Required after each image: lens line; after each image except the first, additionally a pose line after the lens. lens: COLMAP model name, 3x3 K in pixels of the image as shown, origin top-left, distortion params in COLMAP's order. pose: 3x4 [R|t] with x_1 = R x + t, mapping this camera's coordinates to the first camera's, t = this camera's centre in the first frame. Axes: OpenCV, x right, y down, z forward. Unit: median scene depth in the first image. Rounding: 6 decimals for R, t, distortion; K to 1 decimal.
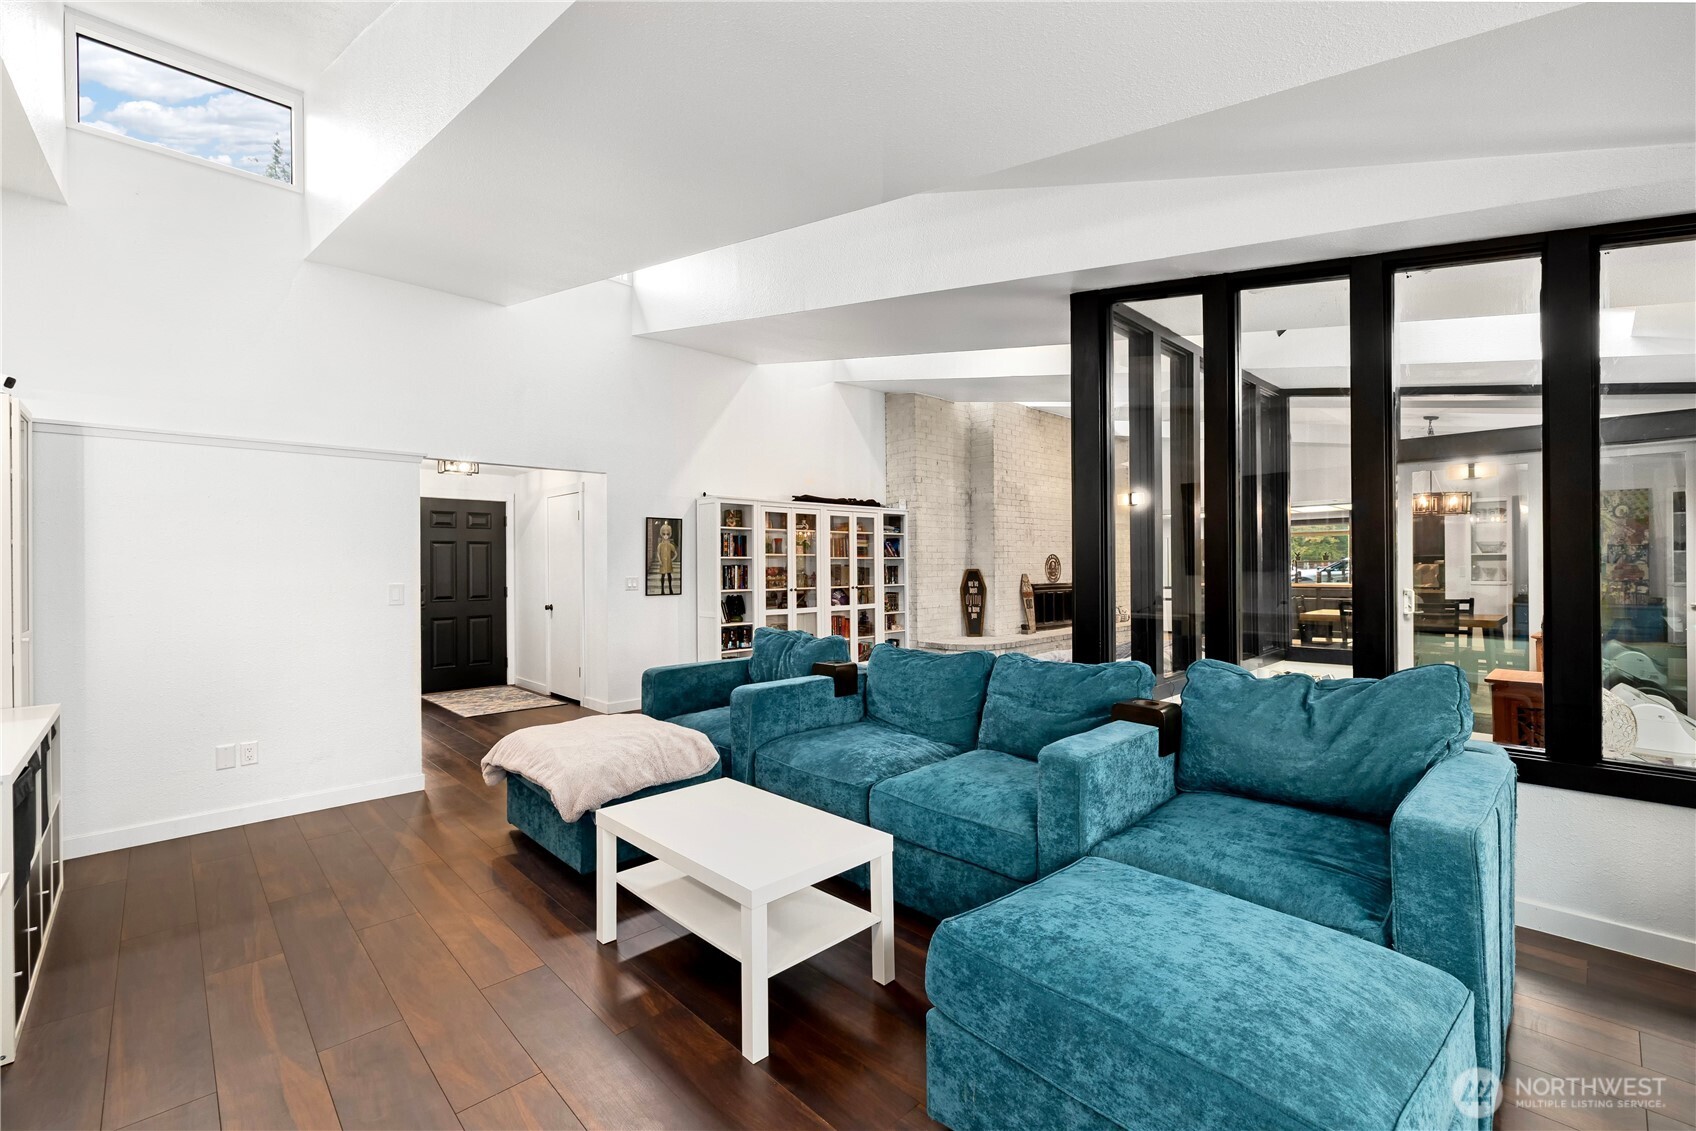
lens RADIAL K [[722.9, 0, 845.0], [0, 722.9, 561.5], [0, 0, 1]] dist [0.002332, -0.001646]
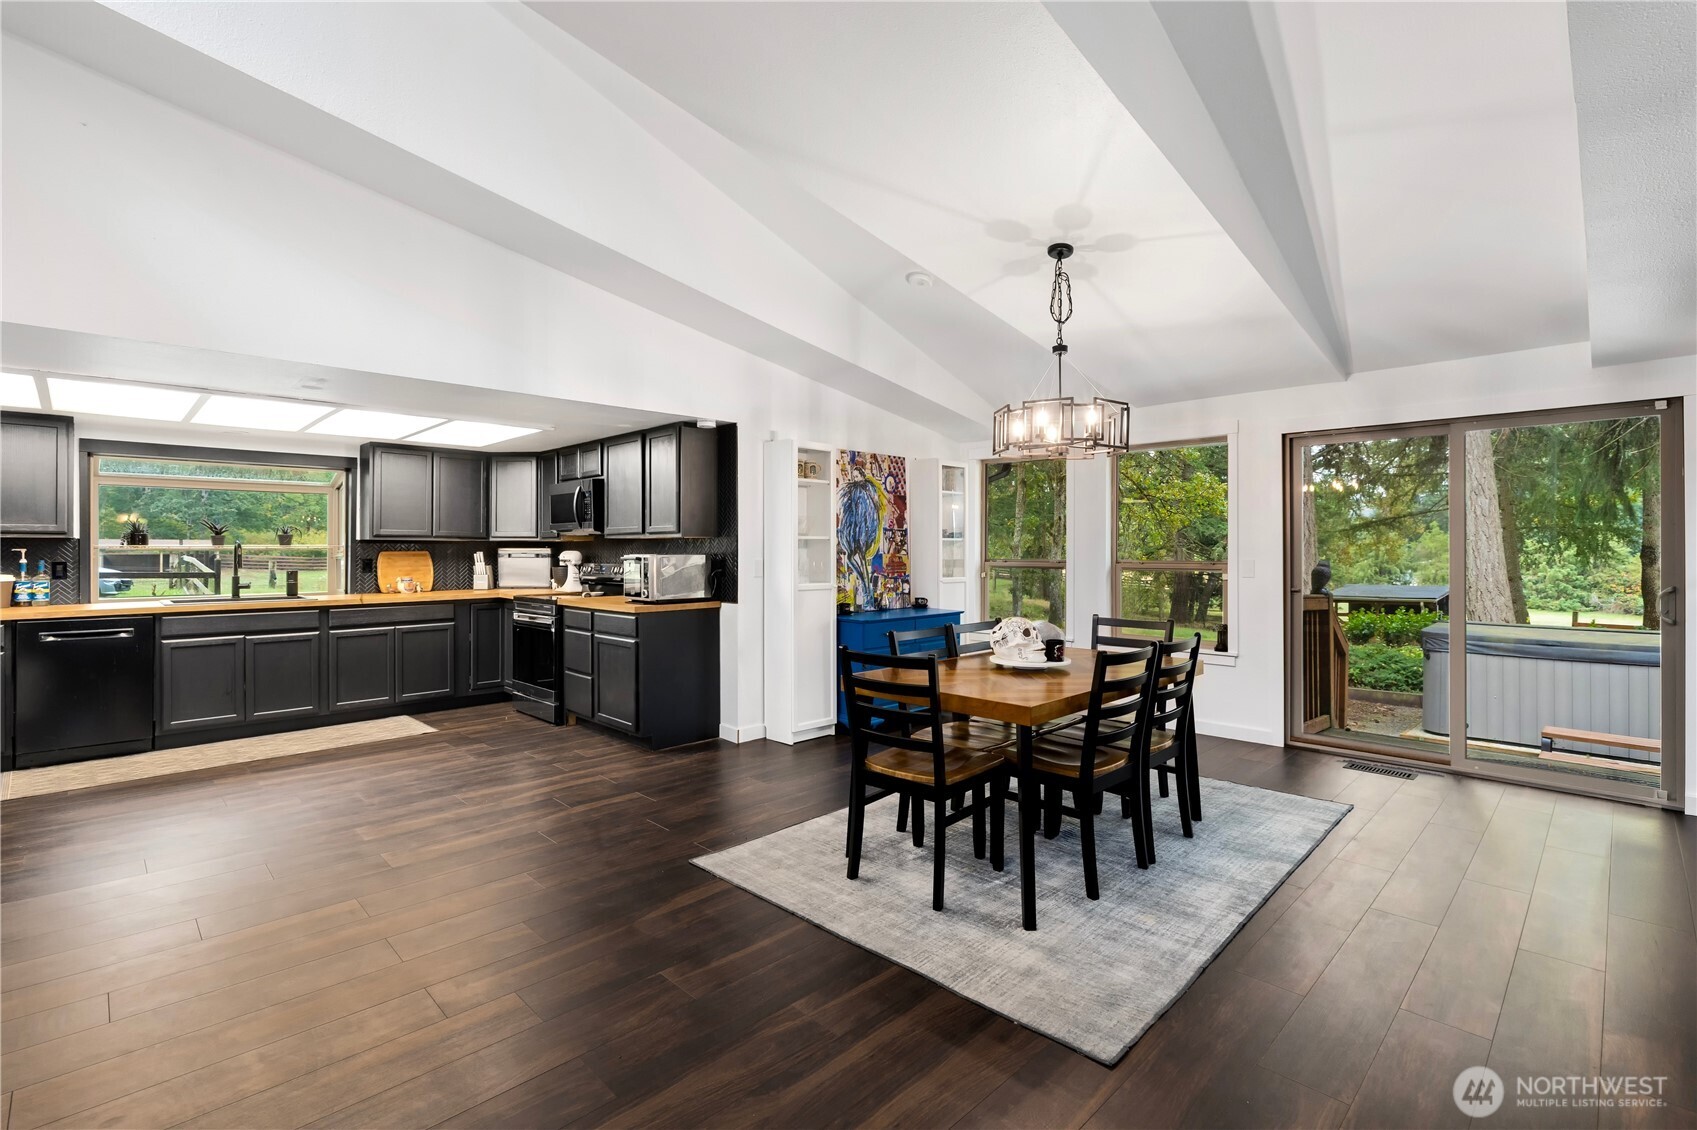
lens RADIAL K [[766.6, 0, 845.7], [0, 766.6, 551.7], [0, 0, 1]] dist [-0.006703, 0.001544]
pose [[-0.014926, 0.003980, 0.999881, 0.274793], [-0.004399, 0.999982, -0.004046, 0.003978], [-0.999879, -0.004459, -0.014909, 1.043351]]
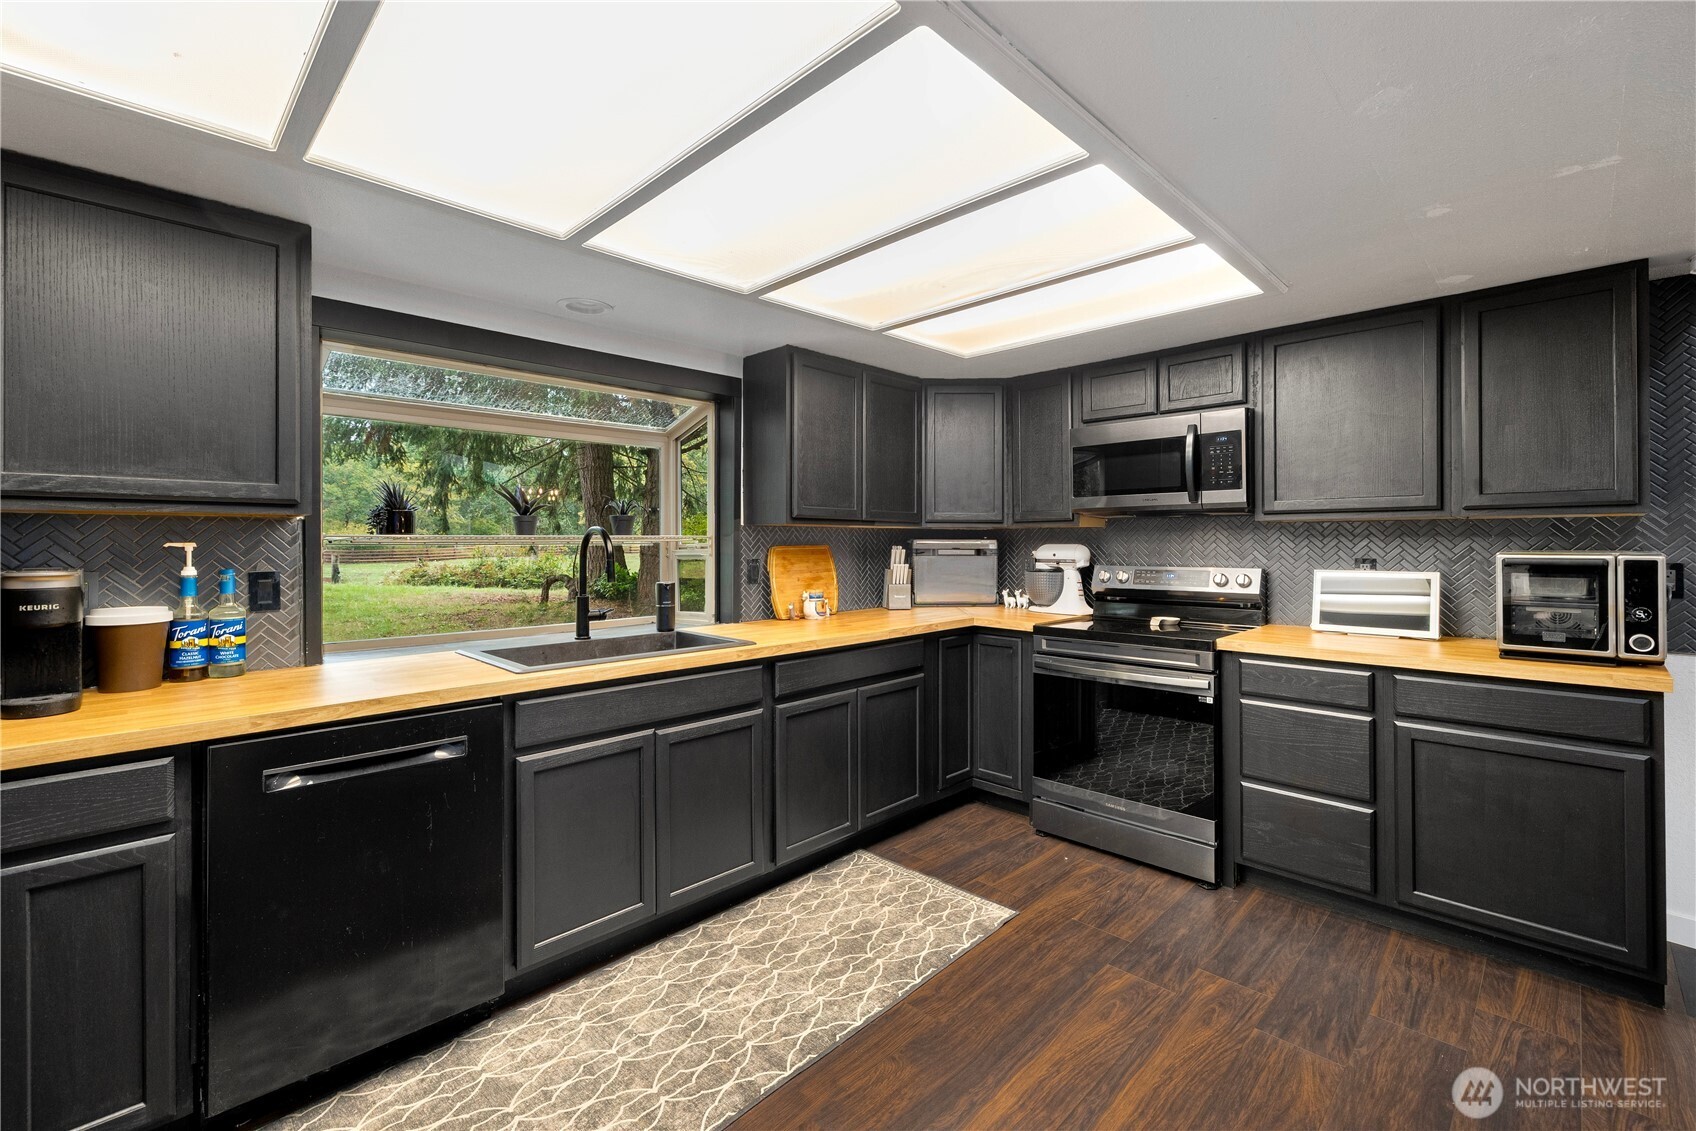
lens RADIAL K [[722.9, 0, 854.5], [0, 722.9, 554.4], [0, 0, 1]] dist [0.002332, -0.001646]
pose [[-0.010354, -0.011397, 0.999881, 0.656657], [-0.004100, 0.999927, 0.011355, 0.002439], [-0.999938, -0.003982, -0.010400, 1.479606]]
